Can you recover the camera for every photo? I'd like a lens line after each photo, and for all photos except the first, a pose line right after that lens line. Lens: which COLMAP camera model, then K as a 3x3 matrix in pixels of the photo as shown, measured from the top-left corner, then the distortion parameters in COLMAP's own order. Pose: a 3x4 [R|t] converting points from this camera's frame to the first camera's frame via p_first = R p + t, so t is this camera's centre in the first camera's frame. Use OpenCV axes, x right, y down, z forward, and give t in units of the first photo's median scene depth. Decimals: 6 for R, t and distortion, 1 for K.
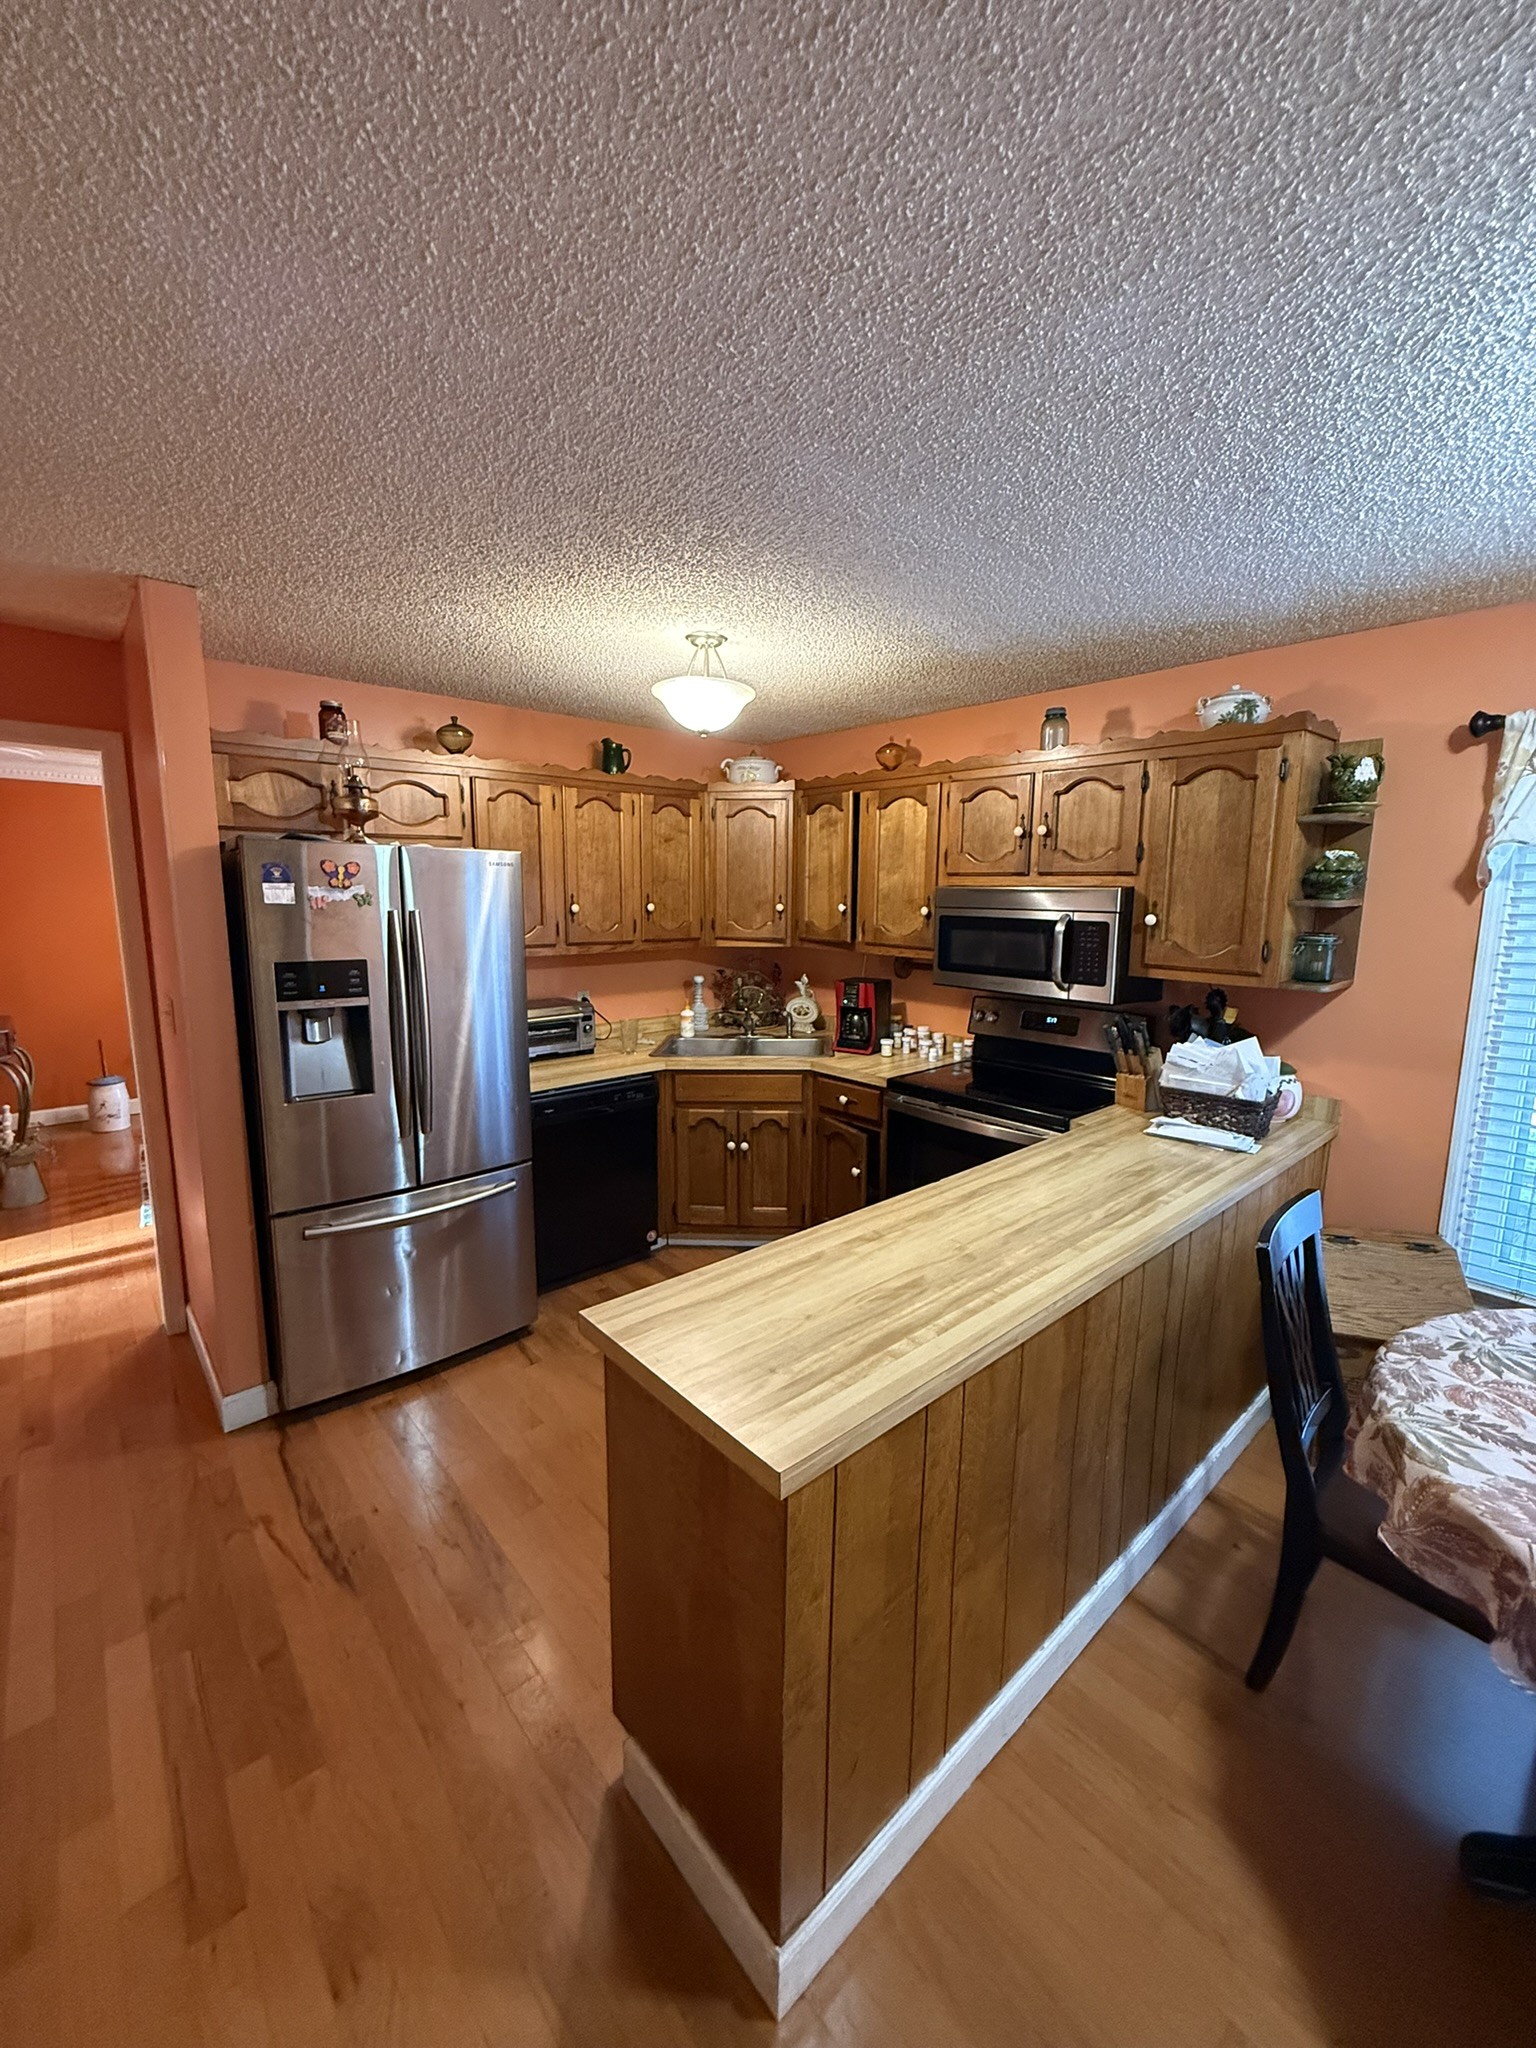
lens RADIAL K [[817.5, 0, 770.9], [0, 817.5, 1014.7], [0, 0, 1]] dist [0.000057, -0.000157]
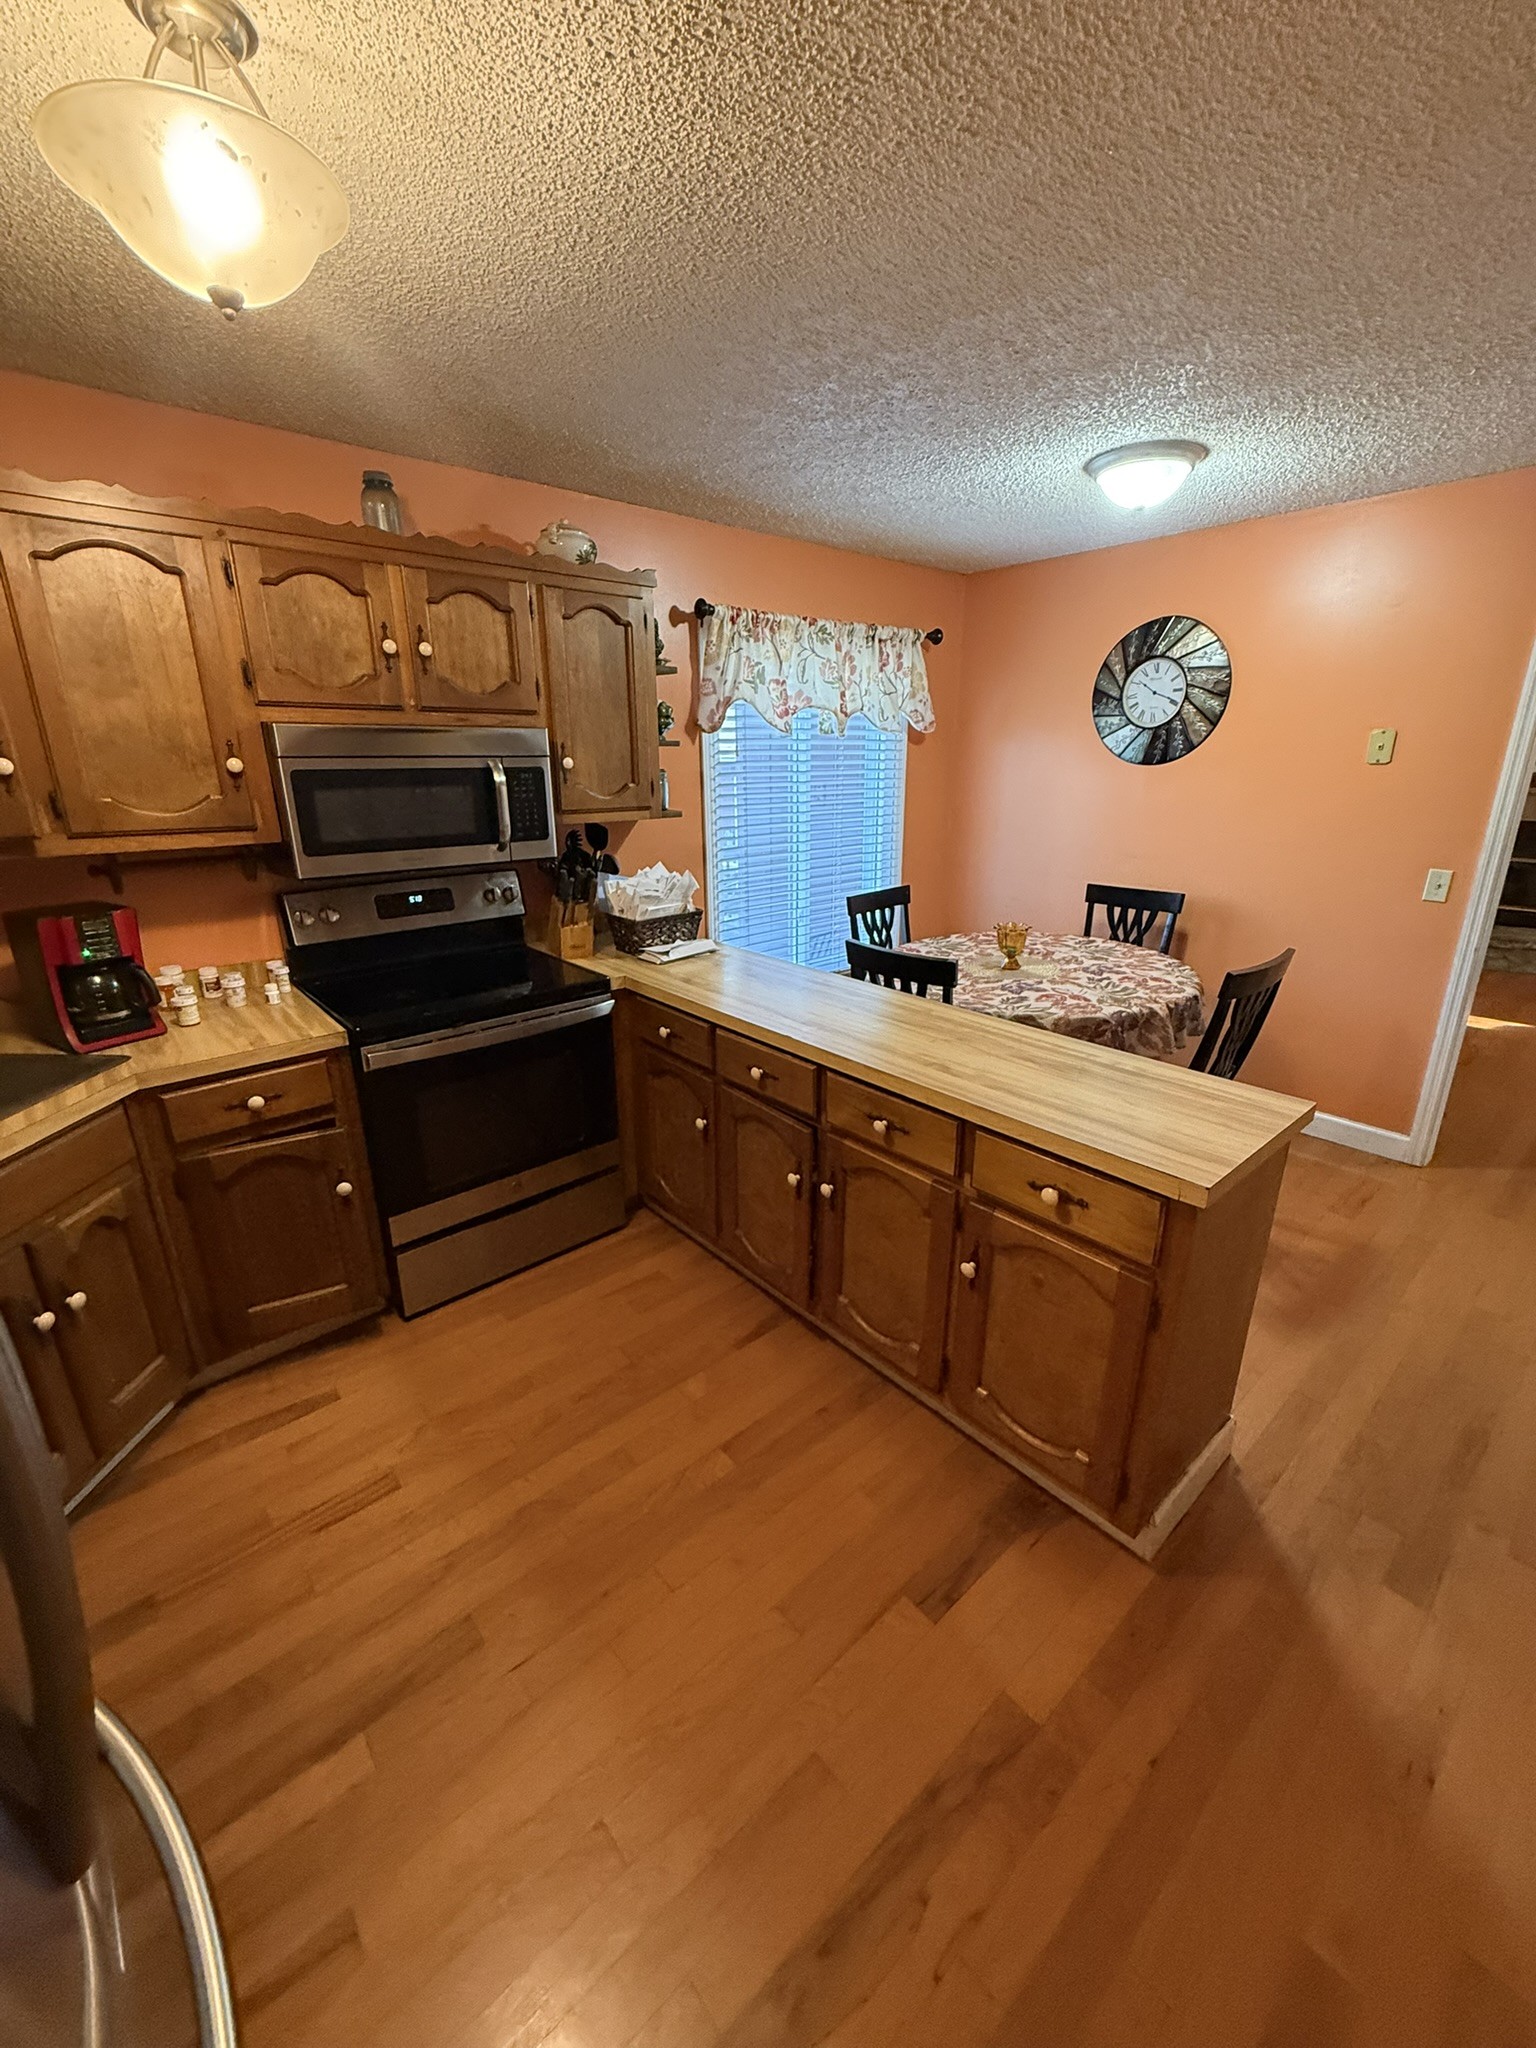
lens RADIAL K [[817.5, 0, 770.9], [0, 817.5, 1014.7], [0, 0, 1]] dist [0.000057, -0.000157]
pose [[0.013047, -0.309772, 0.950721, -0.514381], [0.160245, 0.939161, 0.303806, -0.084763], [-0.986991, 0.148384, 0.061893, 0.691570]]
